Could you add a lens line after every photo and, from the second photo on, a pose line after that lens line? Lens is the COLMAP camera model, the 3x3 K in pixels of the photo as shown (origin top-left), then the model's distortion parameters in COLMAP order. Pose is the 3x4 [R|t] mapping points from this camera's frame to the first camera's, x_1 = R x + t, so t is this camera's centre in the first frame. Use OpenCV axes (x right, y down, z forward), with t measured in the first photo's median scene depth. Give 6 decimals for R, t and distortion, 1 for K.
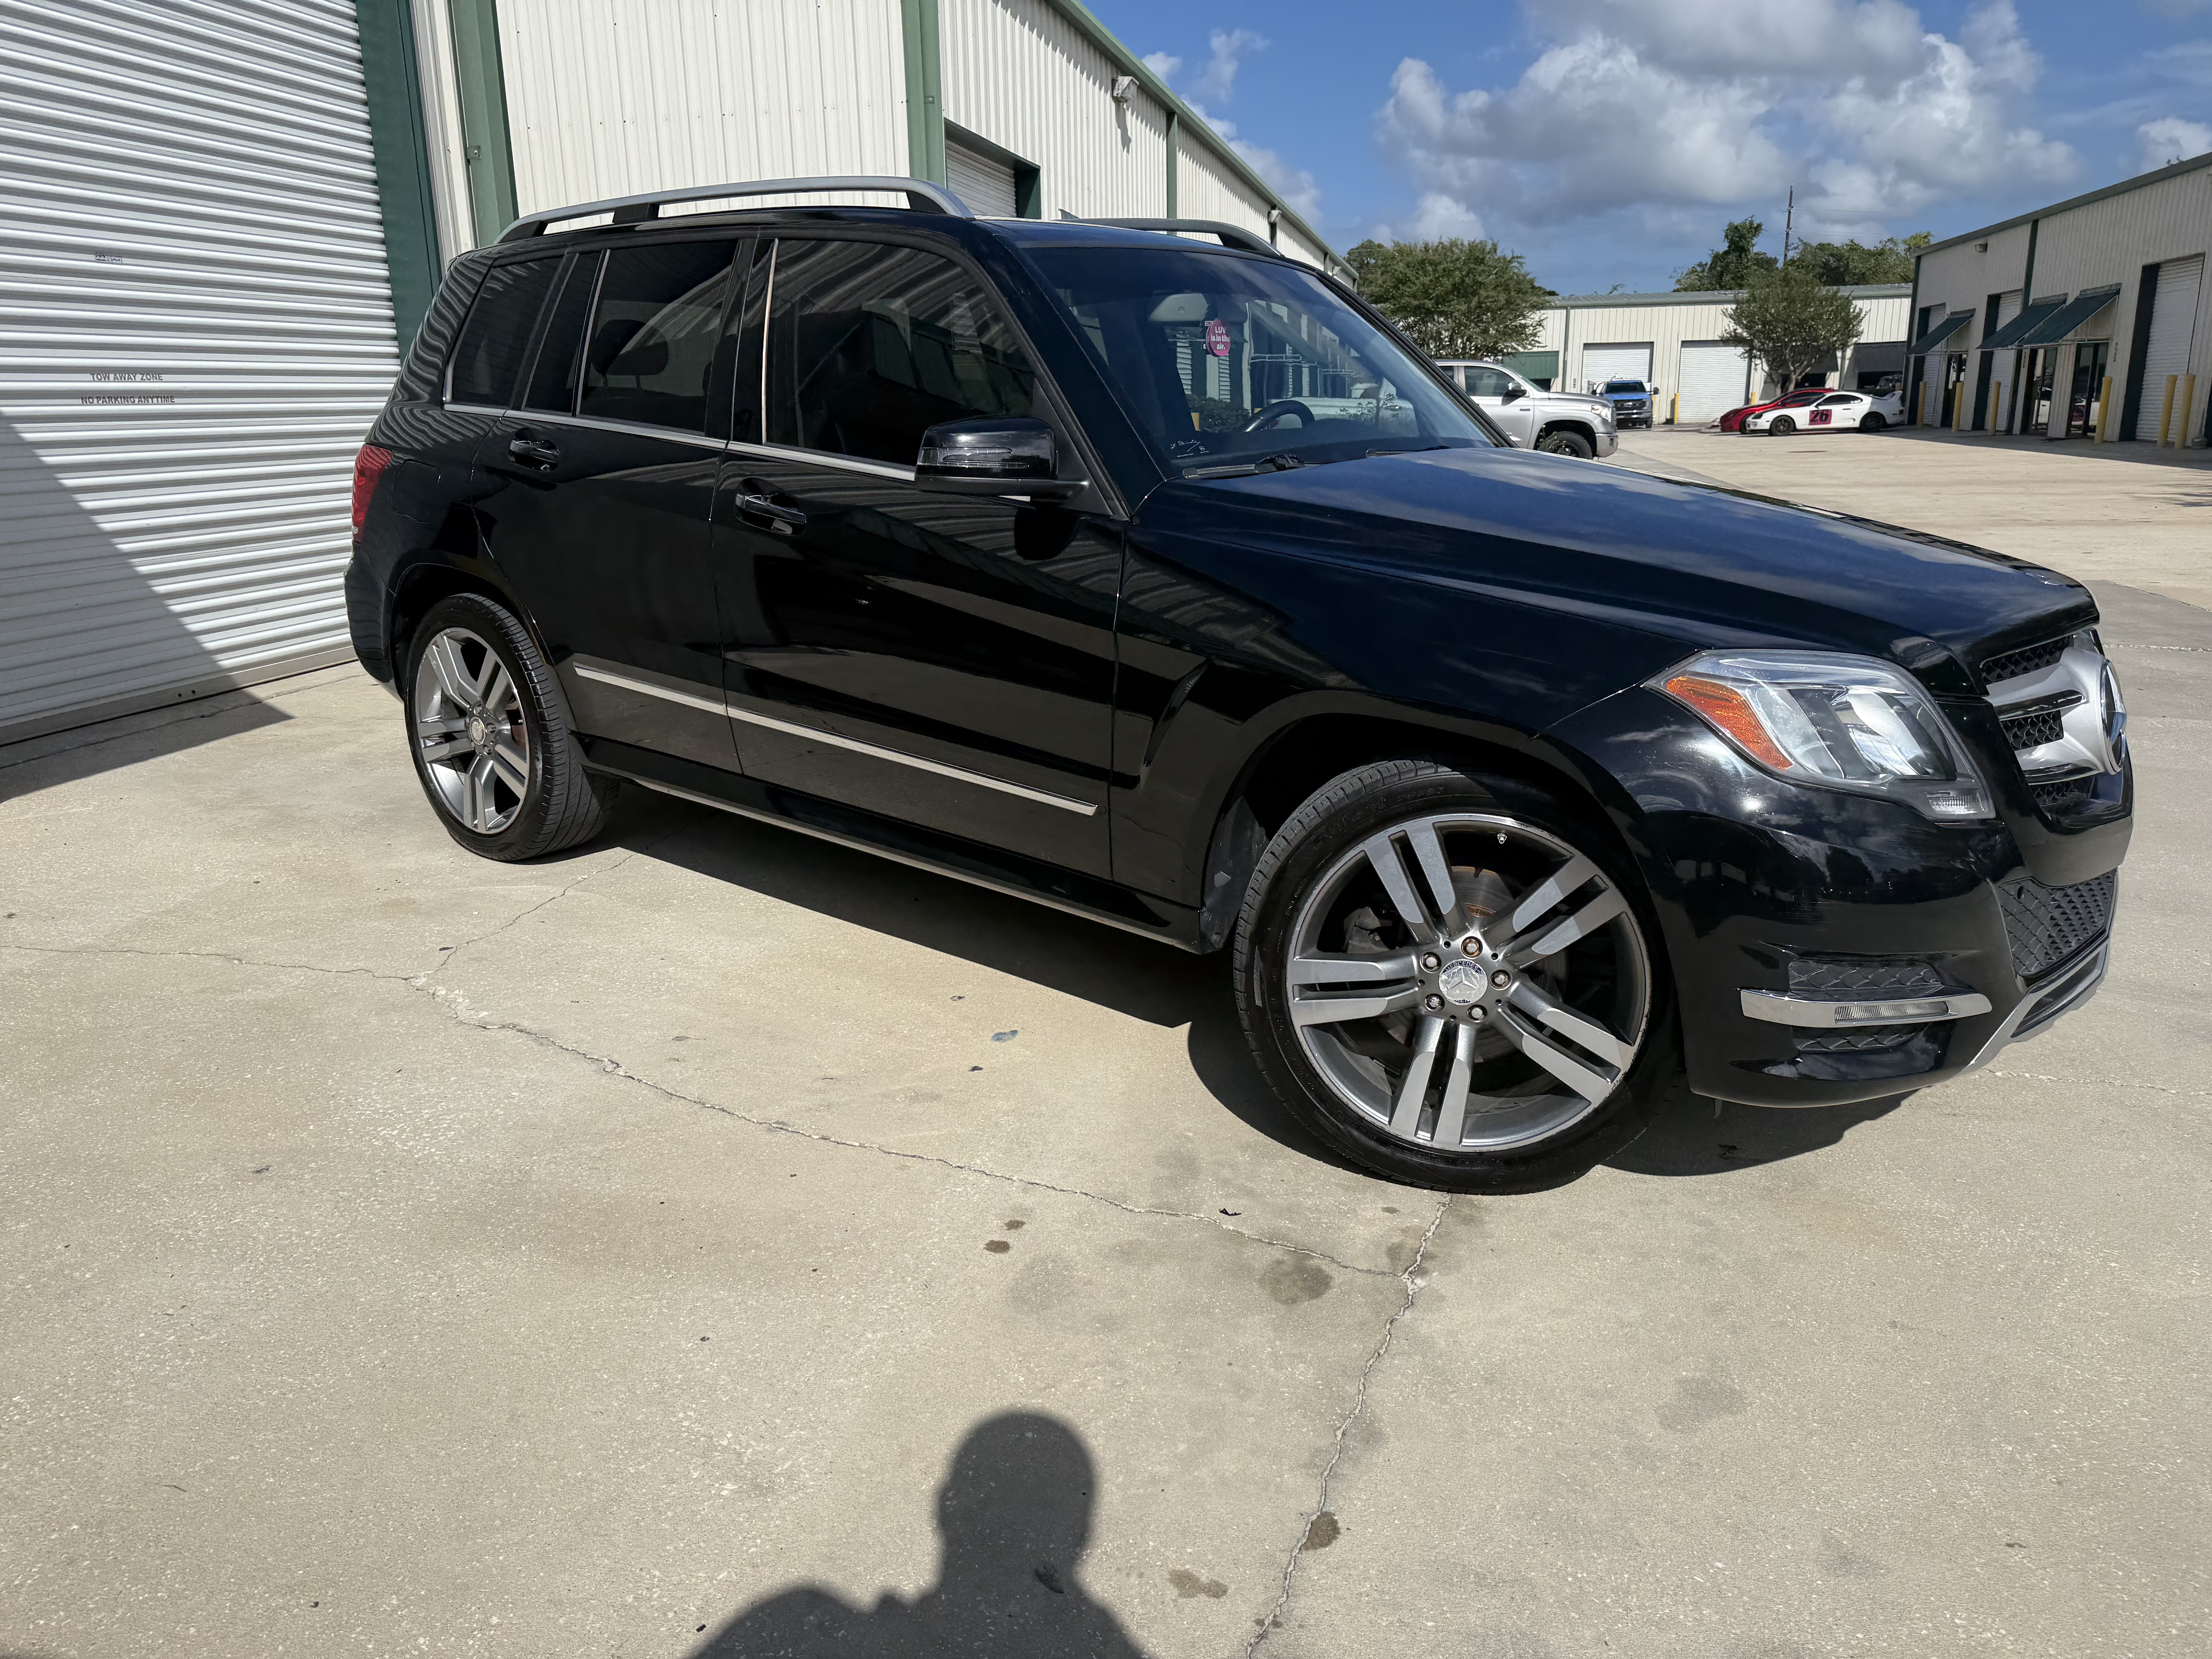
lens RADIAL K [[1559.2, 0, 1107.5], [0, 1559.2, 818.8], [0, 0, 1]] dist [0.015346, -0.019119]
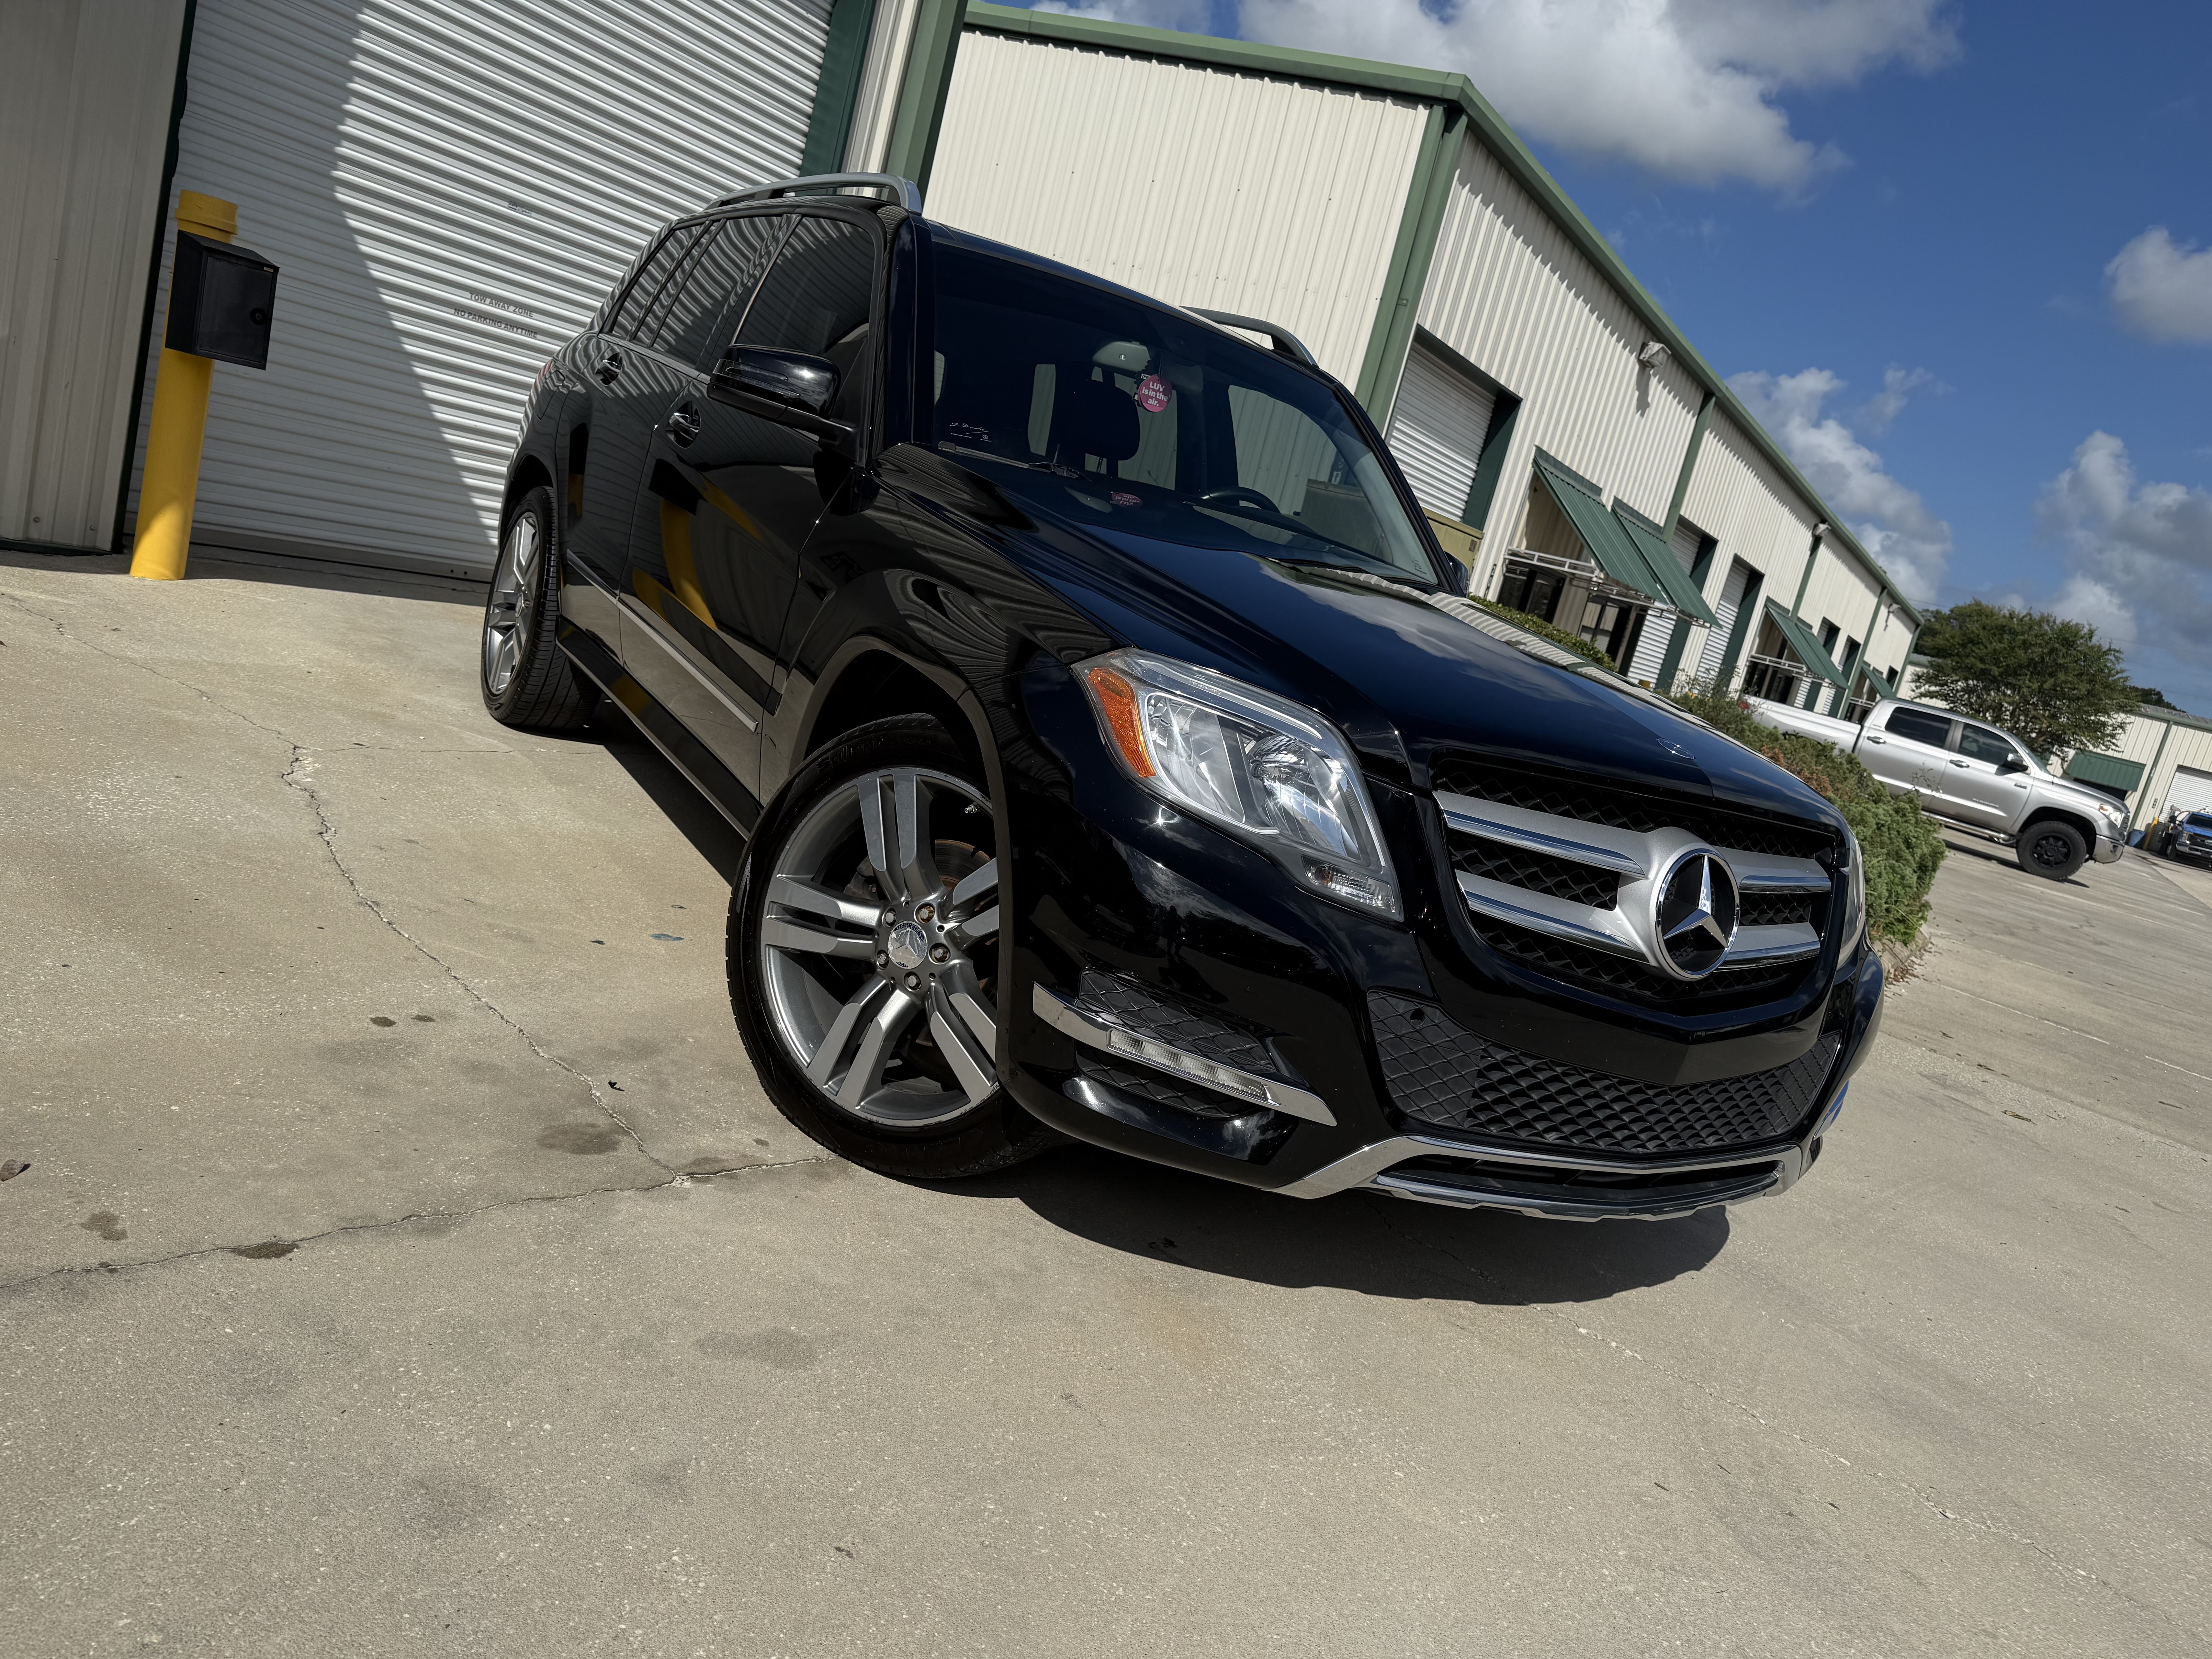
lens RADIAL K [[1570.7, 0, 1121.7], [0, 1570.7, 837.8], [0, 0, 1]] dist [0.001271, -0.004003]
pose [[0.912178, 0.300837, -0.278259, 0.370584], [-0.332466, 0.940260, -0.073325, 0.041621], [0.239577, 0.159397, 0.957703, 0.050433]]
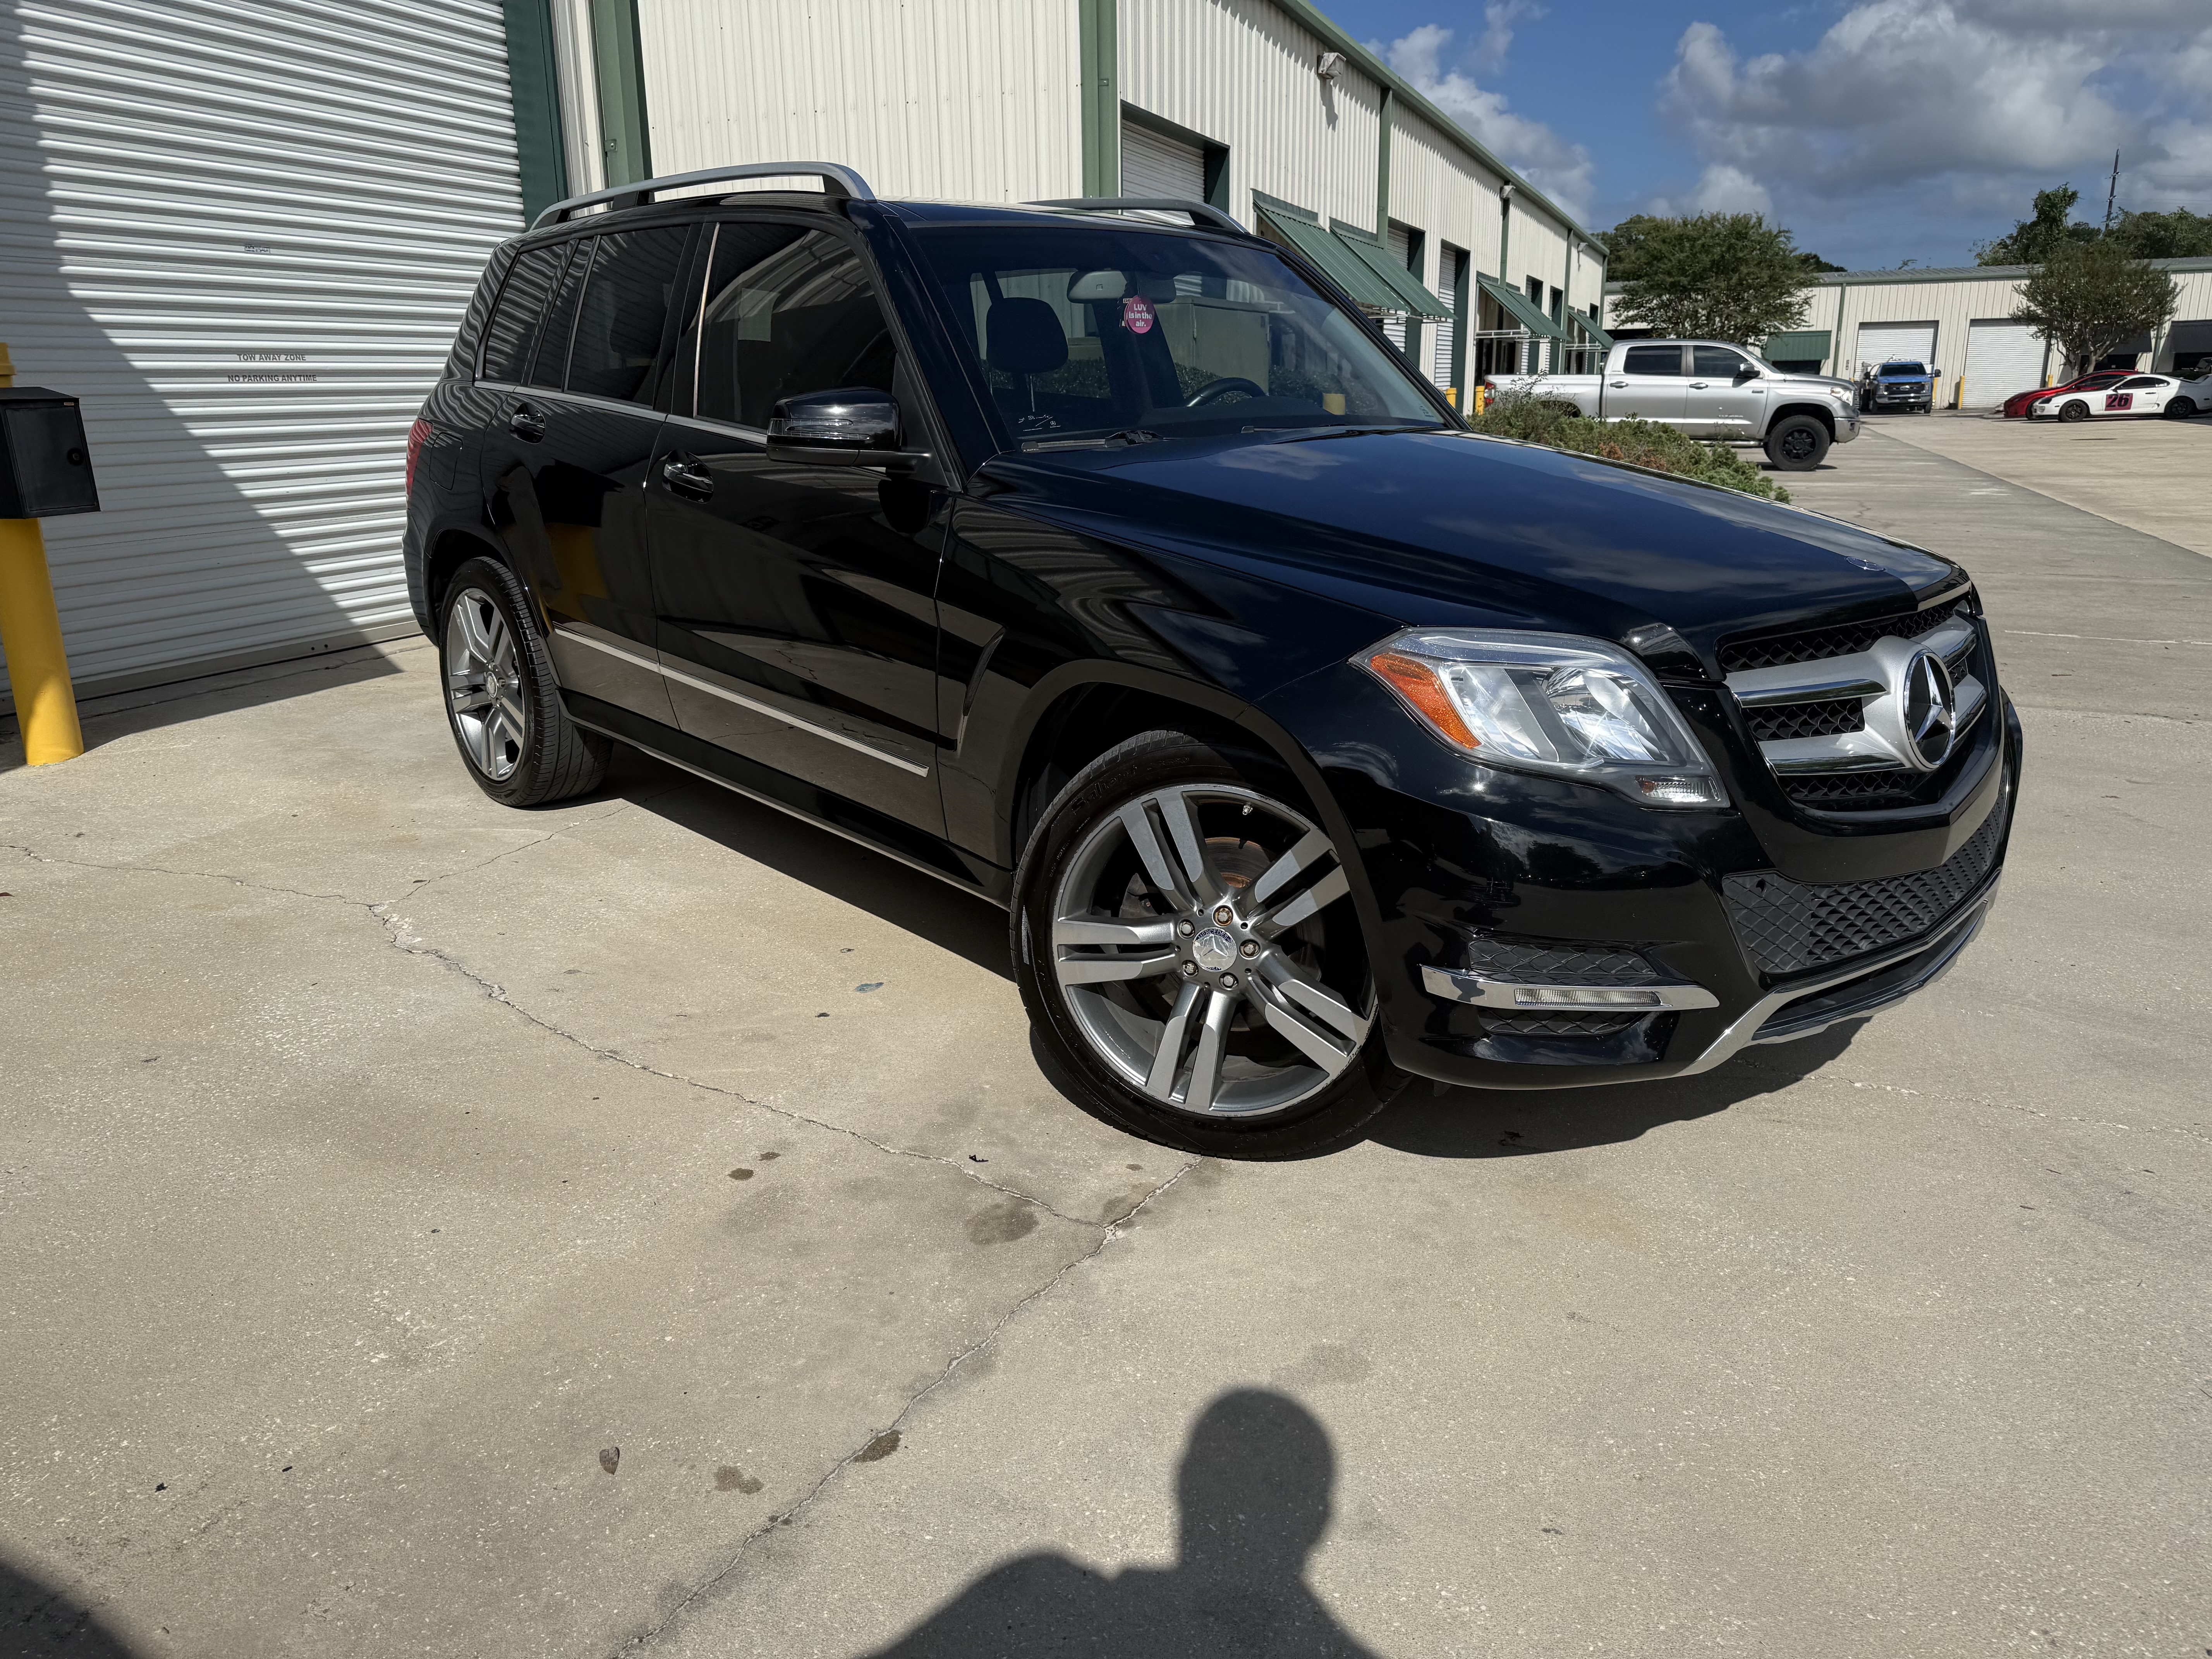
lens RADIAL K [[1566.5, 0, 1108.2], [0, 1566.5, 818.5], [0, 0, 1]] dist [0.002446, -0.004068]
pose [[0.988390, 0.041867, -0.146059, 0.186730], [-0.040454, 0.999102, 0.012635, 0.005525], [0.146457, -0.006579, 0.989195, -0.008953]]
